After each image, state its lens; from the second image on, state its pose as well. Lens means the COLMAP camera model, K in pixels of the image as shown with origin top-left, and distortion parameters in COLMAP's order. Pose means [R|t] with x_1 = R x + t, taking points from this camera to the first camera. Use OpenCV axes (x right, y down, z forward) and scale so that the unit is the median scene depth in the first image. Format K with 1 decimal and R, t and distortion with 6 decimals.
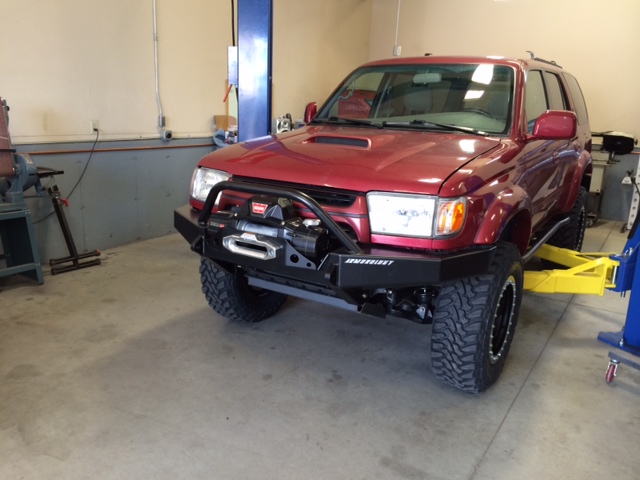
lens RADIAL K [[549.3, 0, 321.2], [0, 549.3, 226.3], [0, 0, 1]] dist [0.080262, -0.110515]
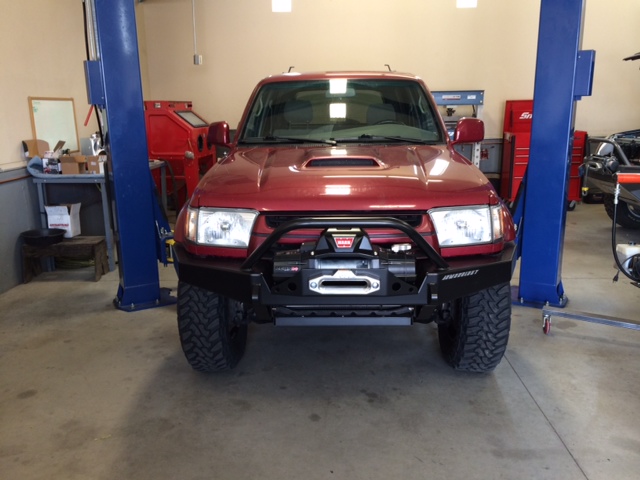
lens RADIAL K [[549.3, 0, 321.2], [0, 549.3, 226.3], [0, 0, 1]] dist [0.080262, -0.110515]
pose [[0.861580, -0.154774, 0.483451, -0.505111], [0.155318, 0.987086, 0.039212, -0.087225], [-0.483277, 0.041304, 0.874493, 0.157154]]
